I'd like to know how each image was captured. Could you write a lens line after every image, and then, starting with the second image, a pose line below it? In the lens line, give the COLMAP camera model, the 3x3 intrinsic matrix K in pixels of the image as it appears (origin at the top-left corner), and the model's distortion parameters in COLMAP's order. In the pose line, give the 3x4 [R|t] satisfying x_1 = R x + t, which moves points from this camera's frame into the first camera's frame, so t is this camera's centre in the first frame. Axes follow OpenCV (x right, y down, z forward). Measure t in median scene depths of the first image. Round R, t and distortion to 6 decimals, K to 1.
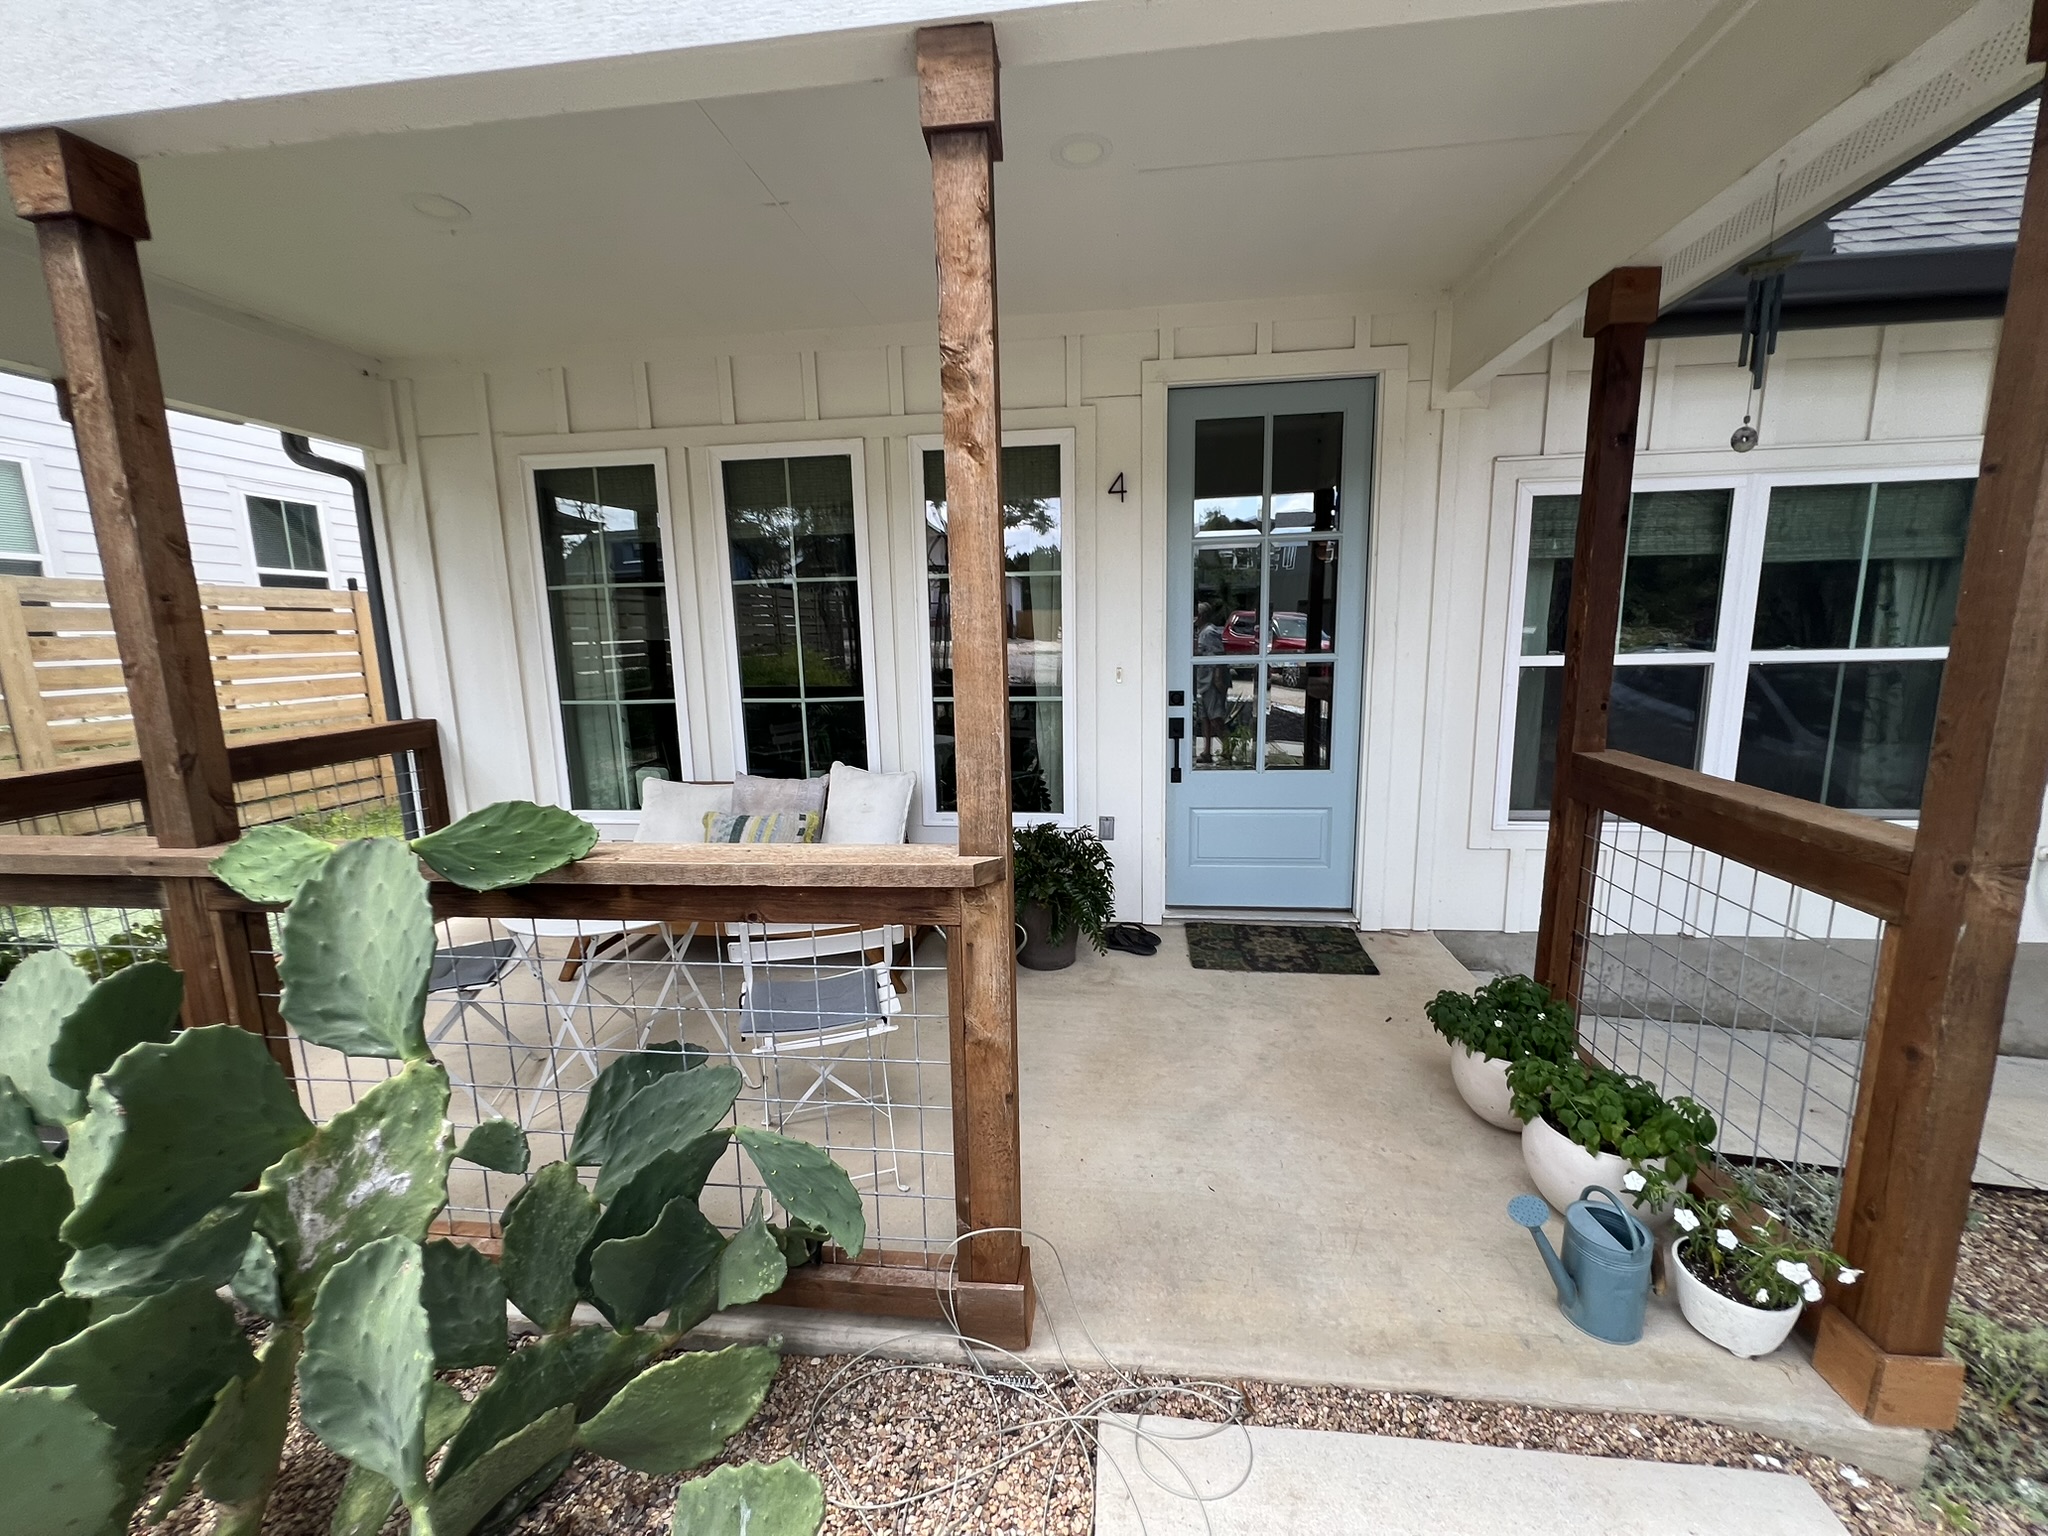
lens RADIAL K [[823.7, 0, 1024.8], [0, 823.7, 772.0], [0, 0, 1]] dist [0.001777, -0.000208]
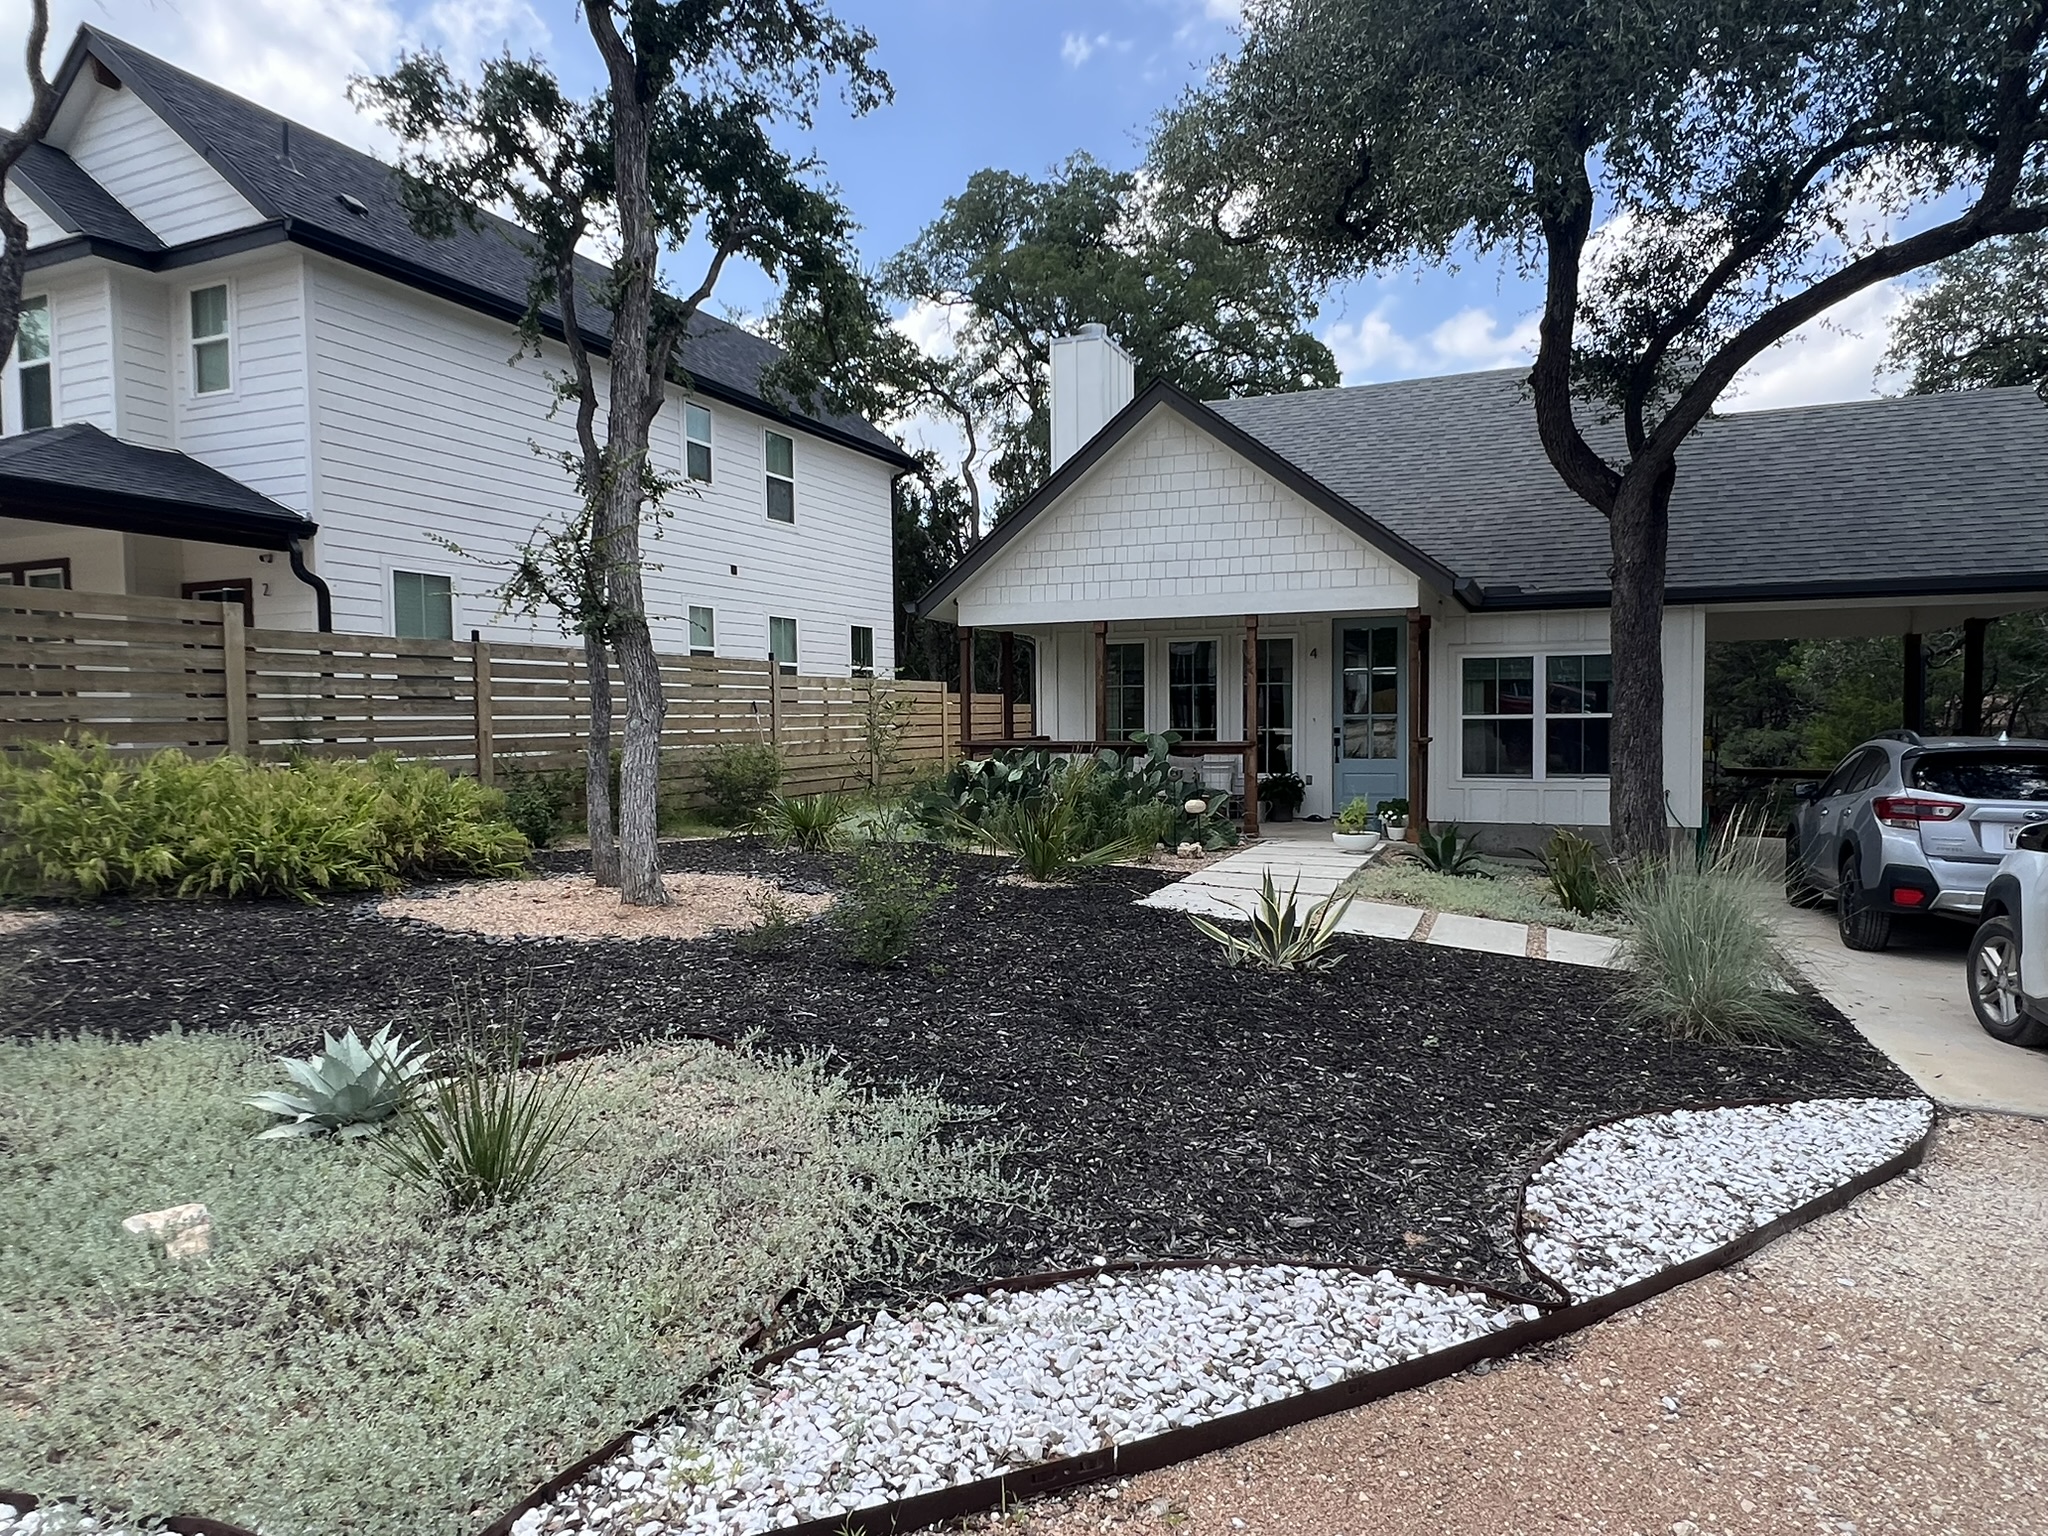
lens RADIAL K [[1190.7, 0, 1022.9], [0, 1190.7, 767.9], [0, 0, 1]] dist [0.000791, 0.000025]
pose [[0.954751, 0.022784, -0.296531, 0.368024], [-0.057553, 0.992368, -0.109058, 0.514943], [0.291783, 0.121190, 0.948776, -2.957387]]
